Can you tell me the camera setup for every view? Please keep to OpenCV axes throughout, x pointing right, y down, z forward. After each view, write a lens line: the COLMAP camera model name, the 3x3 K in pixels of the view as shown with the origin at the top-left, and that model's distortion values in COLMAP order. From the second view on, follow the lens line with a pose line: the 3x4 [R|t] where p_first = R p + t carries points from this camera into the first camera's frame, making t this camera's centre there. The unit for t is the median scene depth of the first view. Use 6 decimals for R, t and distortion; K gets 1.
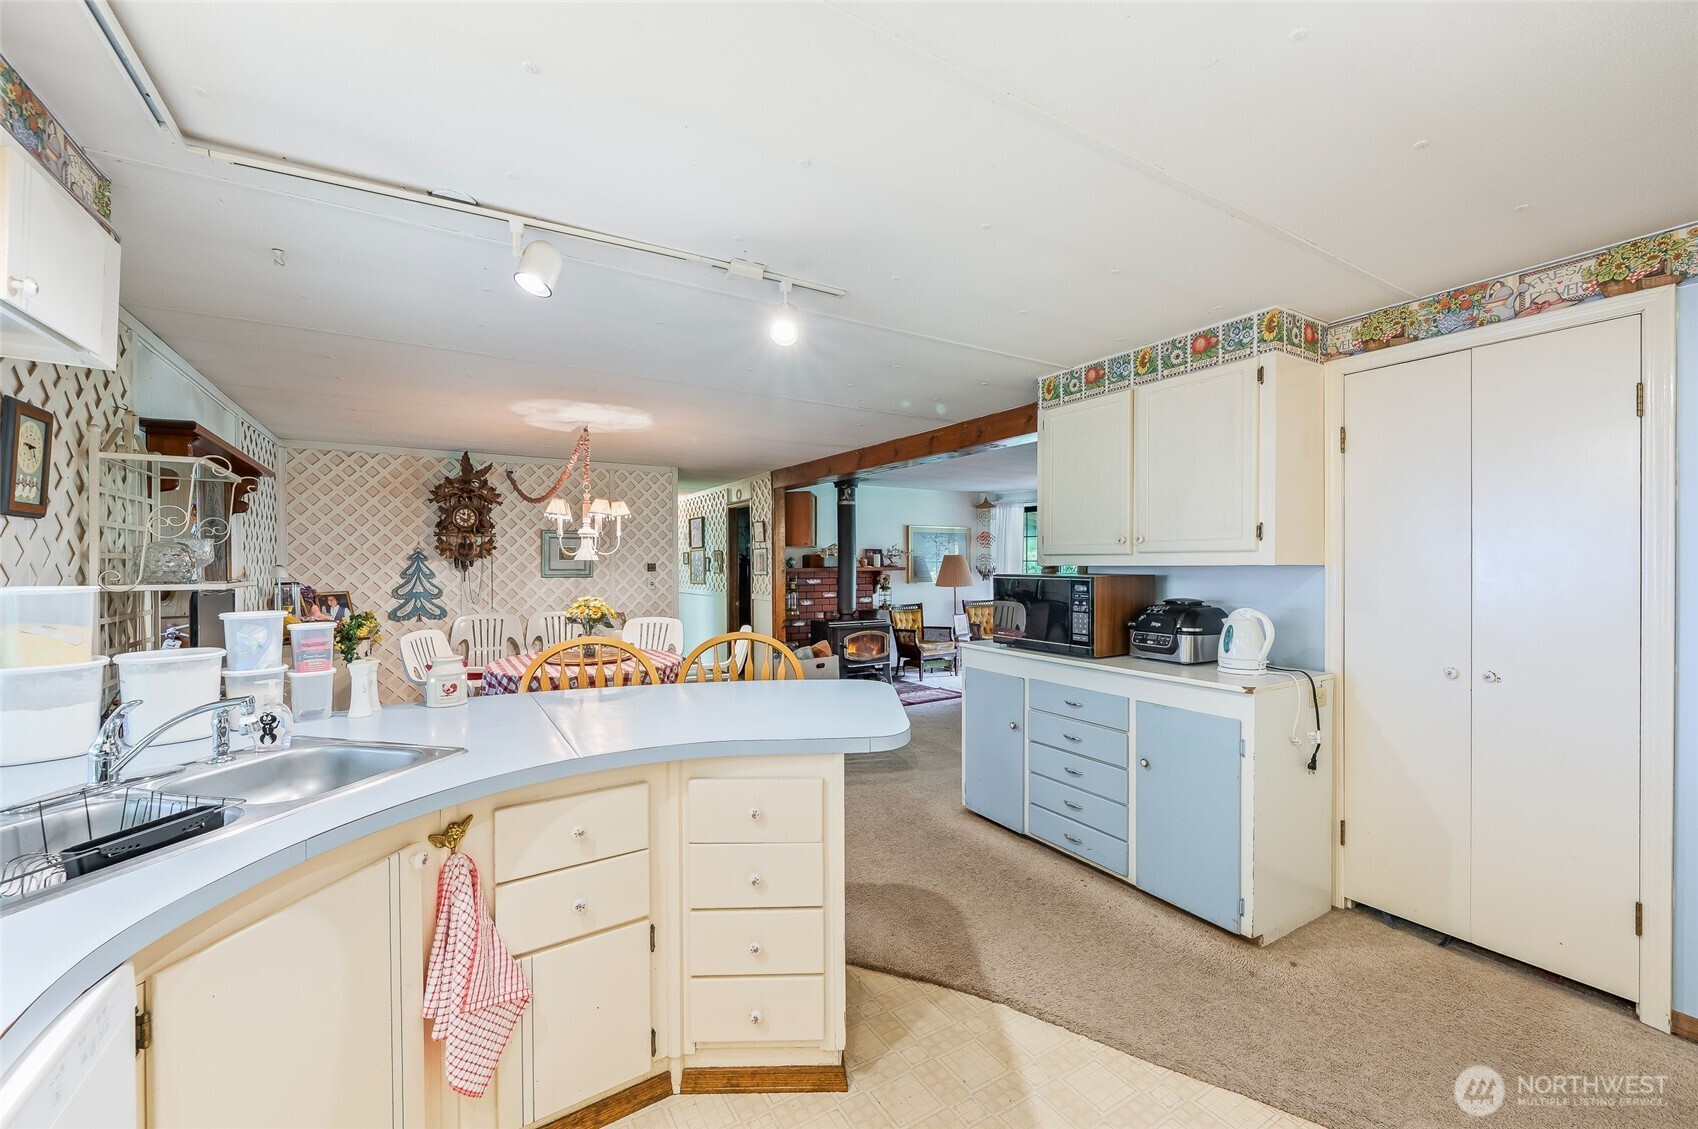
lens RADIAL K [[677.0, 0, 837.6], [0, 677.0, 565.0], [0, 0, 1]] dist [0.001217, -0.000292]
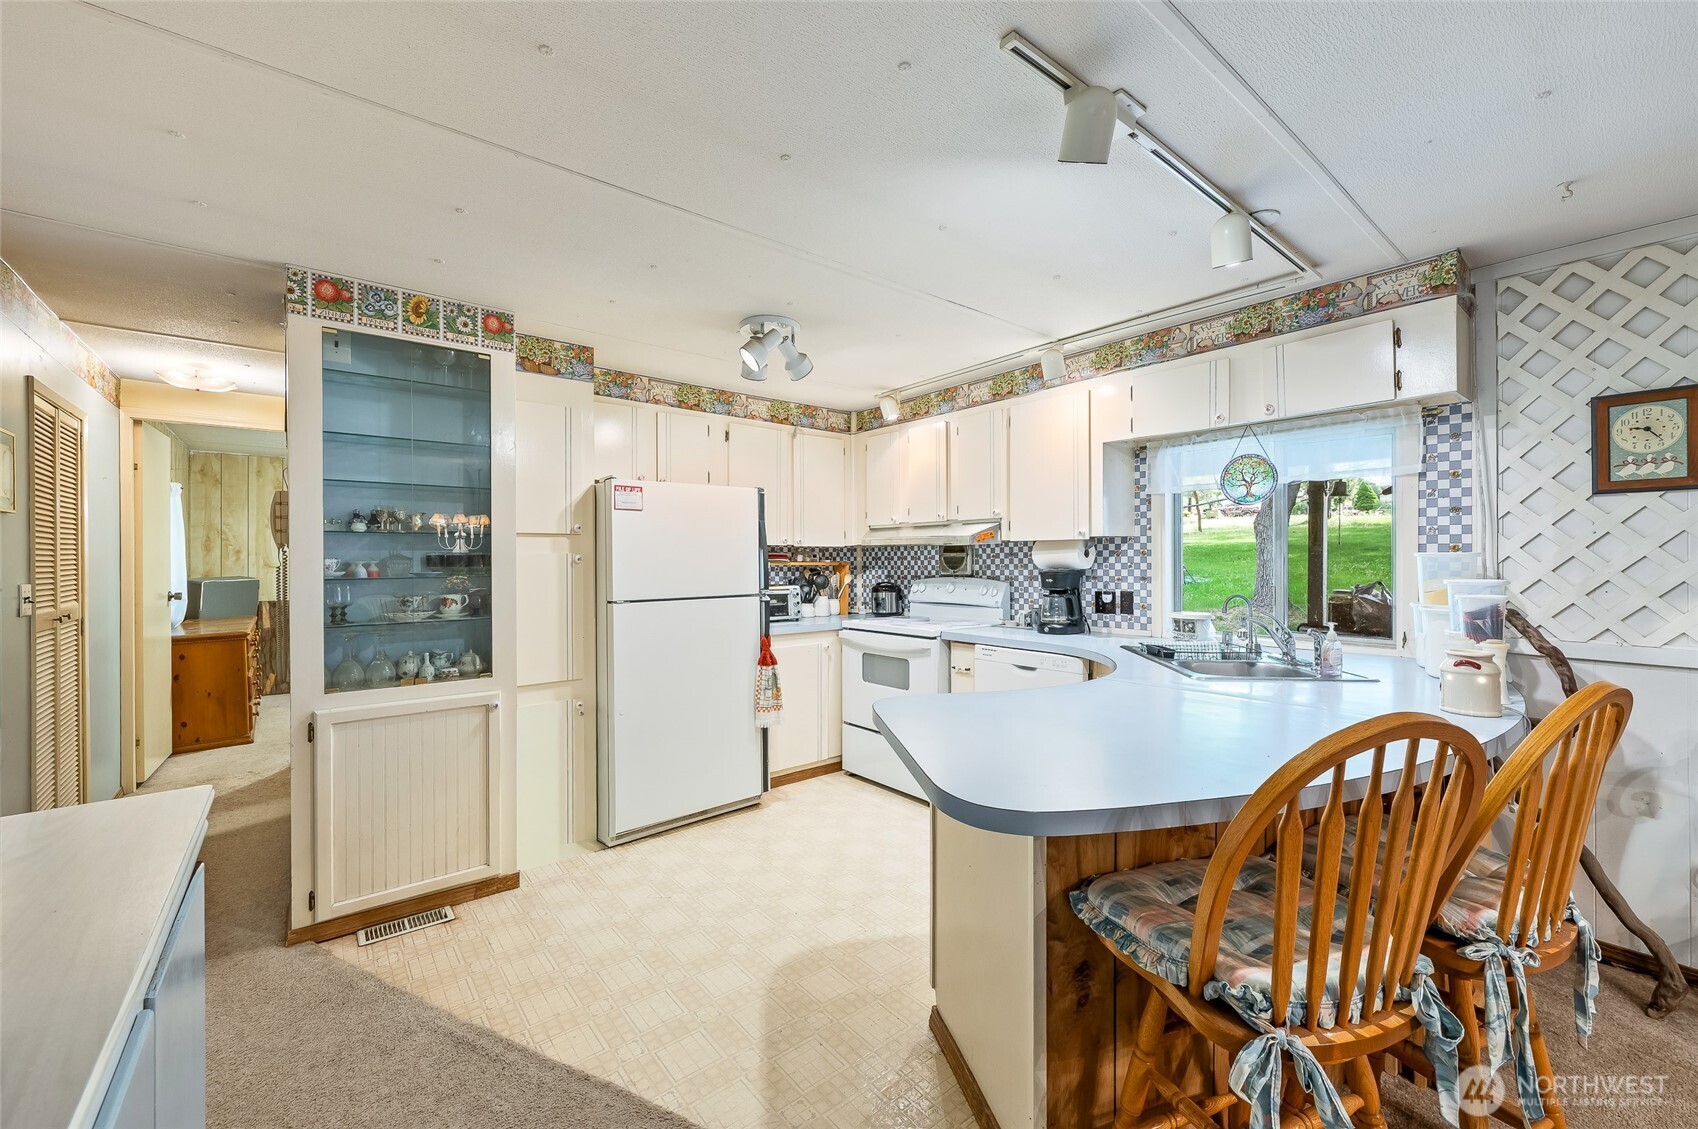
lens RADIAL K [[677.0, 0, 847.4], [0, 677.0, 560.1], [0, 0, 1]] dist [0.001217, -0.000292]
pose [[-0.990279, 0.012358, -0.138547, 0.088748], [0.011239, 0.999898, 0.008859, 0.006033], [0.138643, 0.007216, -0.990316, 0.639007]]
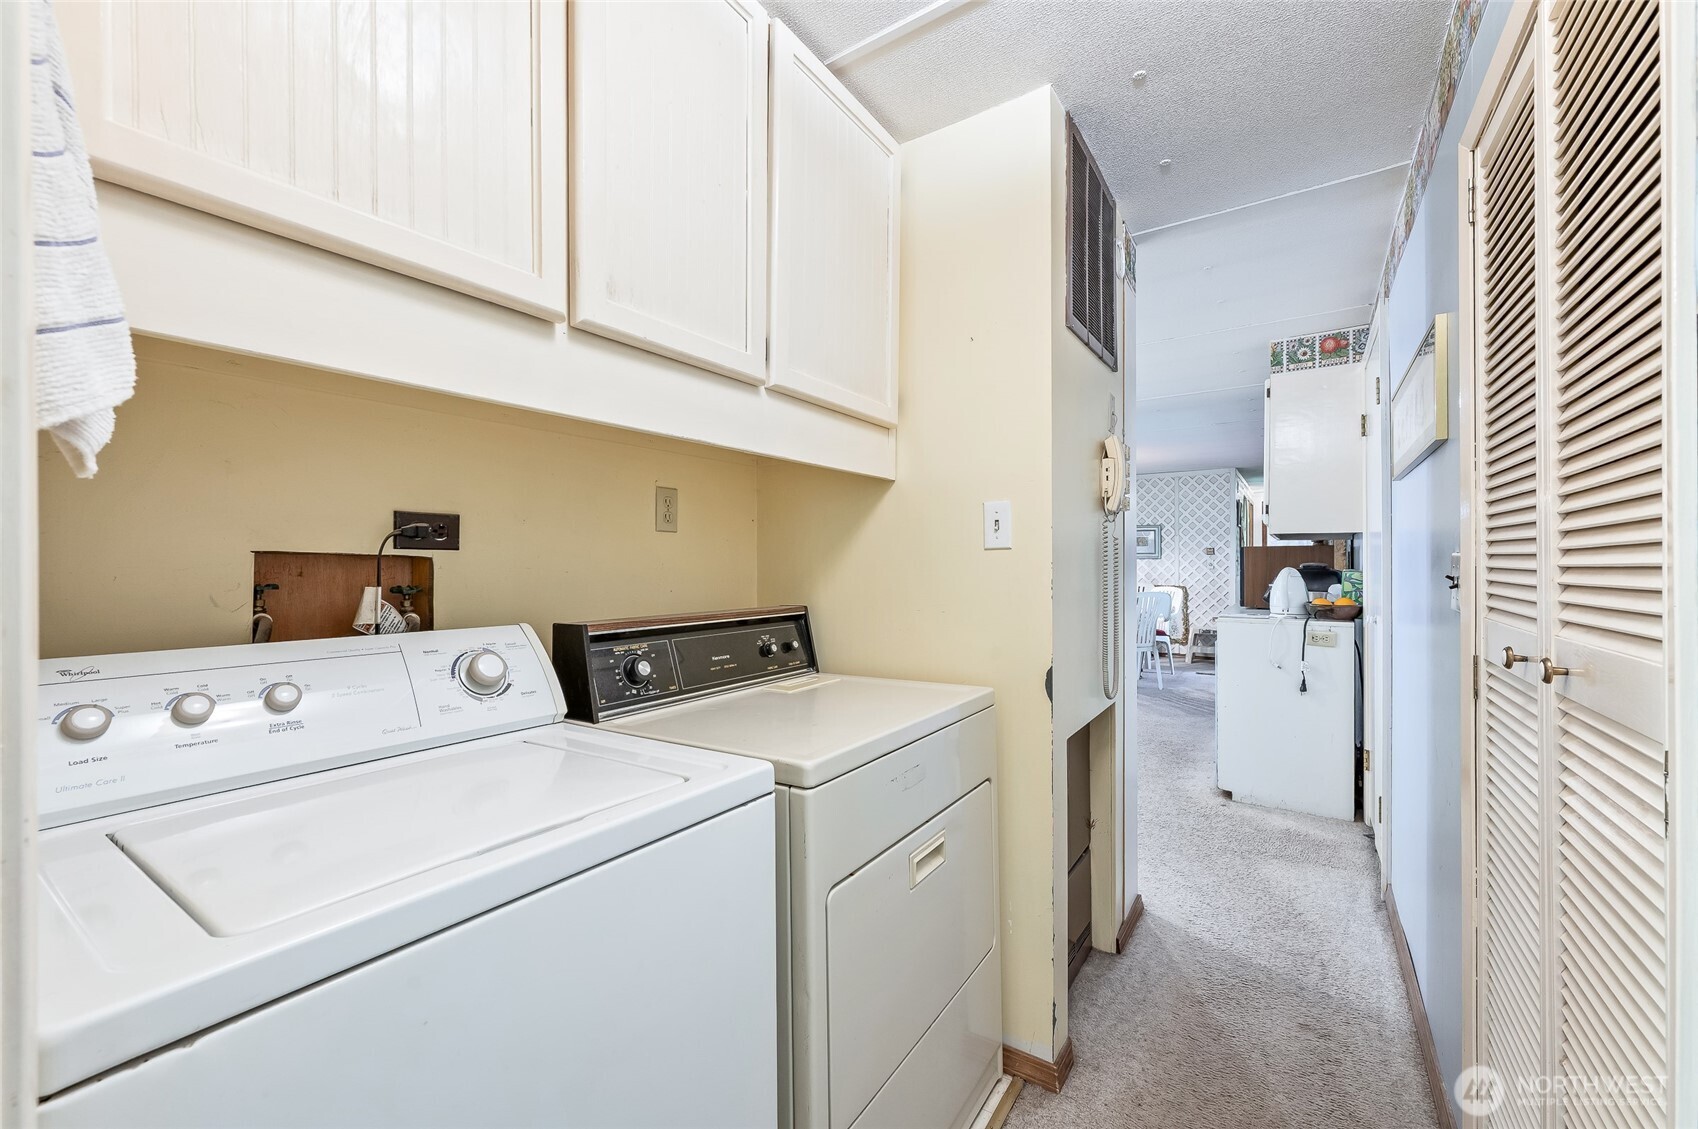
lens RADIAL K [[677.0, 0, 847.2], [0, 677.0, 566.3], [0, 0, 1]] dist [0.001217, -0.000292]
pose [[0.420810, 0.008666, -0.907107, 0.671690], [0.000048, 0.999954, 0.009575, 0.022403], [0.907149, -0.004073, 0.420791, -0.155056]]
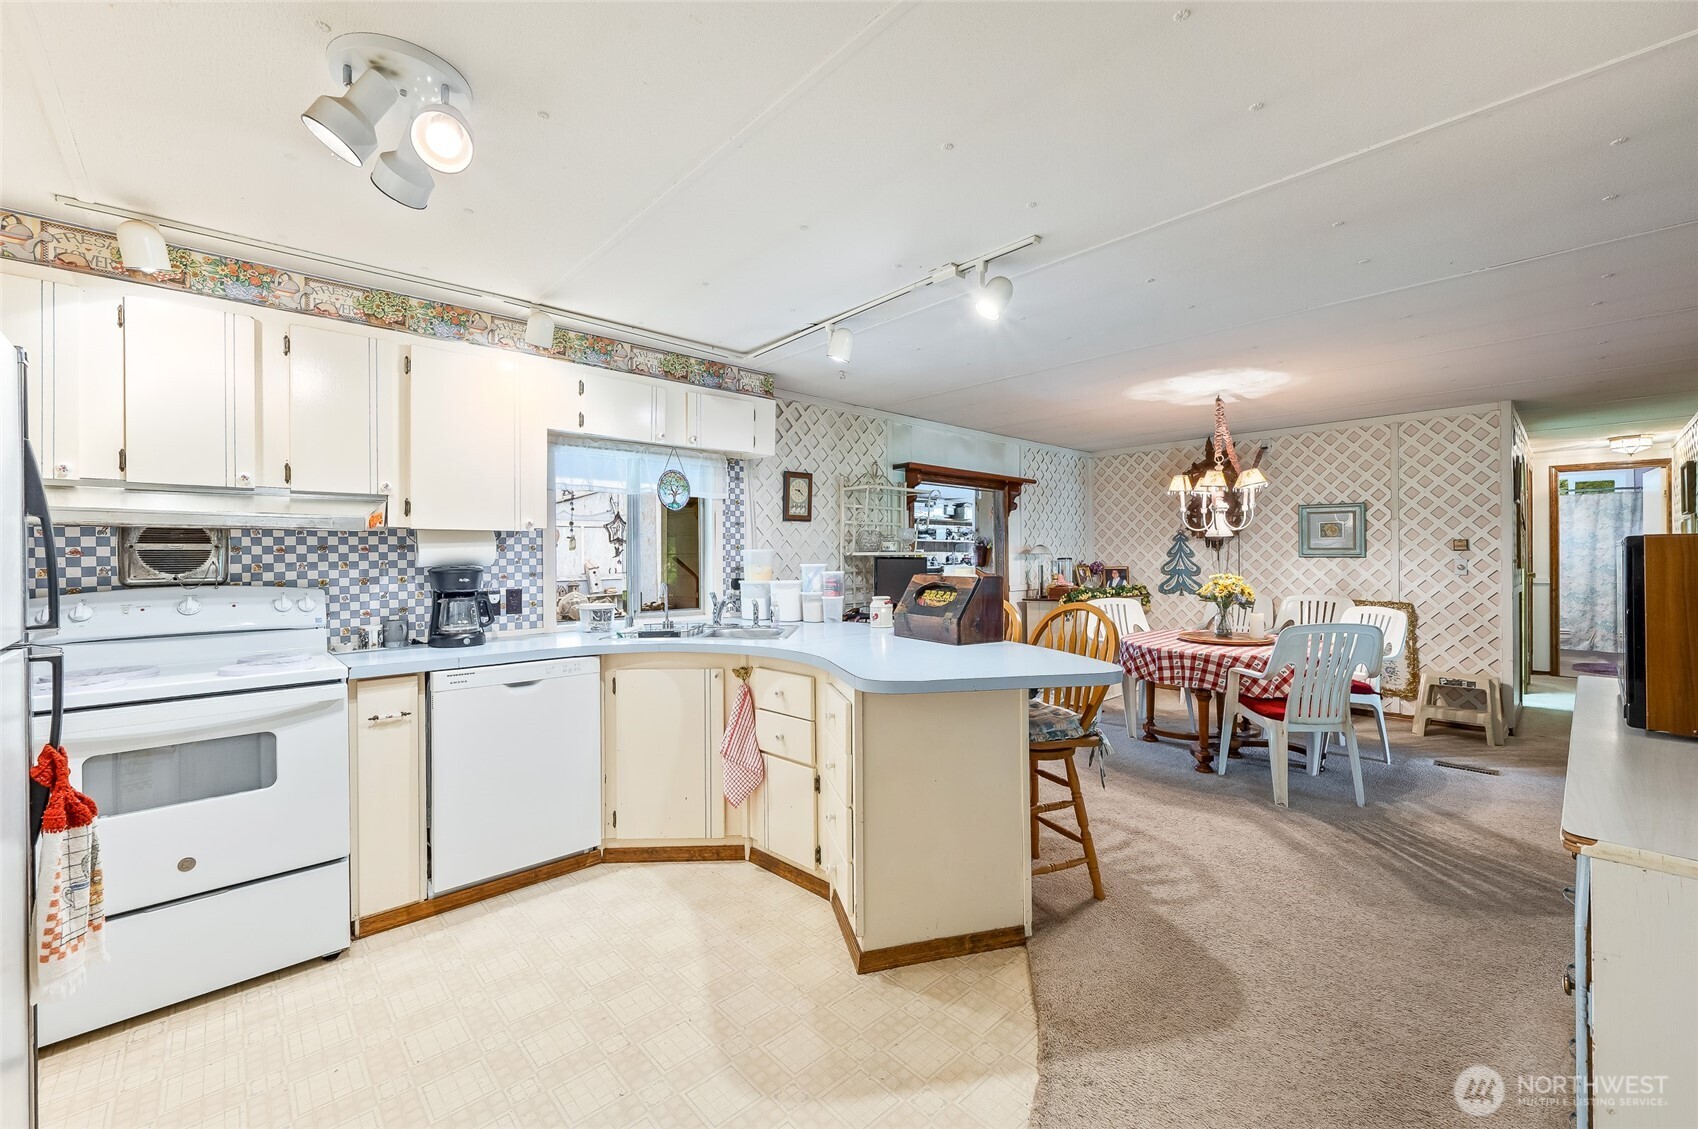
lens RADIAL K [[677.0, 0, 846.4], [0, 677.0, 556.1], [0, 0, 1]] dist [0.001217, -0.000292]
pose [[0.202331, 0.002723, -0.979313, 0.361945], [0.002235, 0.999992, 0.003242, 0.013536], [0.979315, -0.002845, 0.202323, 0.230403]]
